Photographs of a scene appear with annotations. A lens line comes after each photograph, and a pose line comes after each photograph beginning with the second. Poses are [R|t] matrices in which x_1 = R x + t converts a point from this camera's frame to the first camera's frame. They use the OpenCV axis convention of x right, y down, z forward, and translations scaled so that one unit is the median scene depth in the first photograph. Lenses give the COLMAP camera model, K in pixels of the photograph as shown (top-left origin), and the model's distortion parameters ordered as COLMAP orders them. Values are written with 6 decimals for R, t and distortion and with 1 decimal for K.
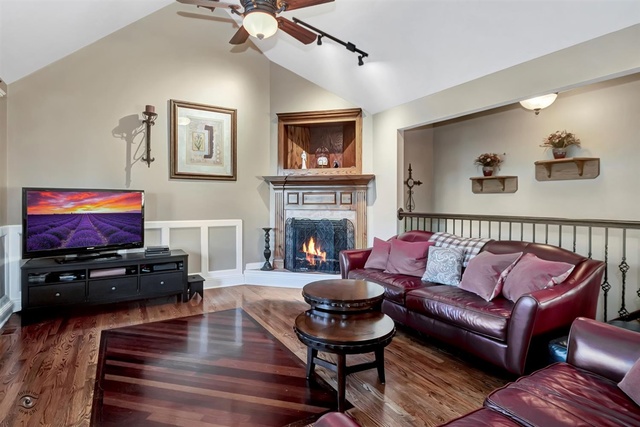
lens RADIAL K [[345.5, 0, 319.6], [0, 345.5, 207.5], [0, 0, 1]] dist [0.022225, -0.006523]
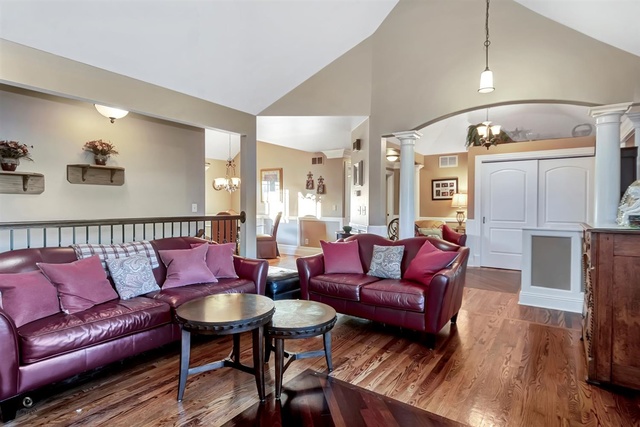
lens RADIAL K [[345.5, 0, 320.9], [0, 345.5, 210.3], [0, 0, 1]] dist [0.022225, -0.006523]
pose [[-0.436507, -0.021409, 0.899446, -0.327220], [0.007914, 0.999587, 0.027634, -0.012425], [-0.899666, 0.019180, -0.436157, 0.466535]]
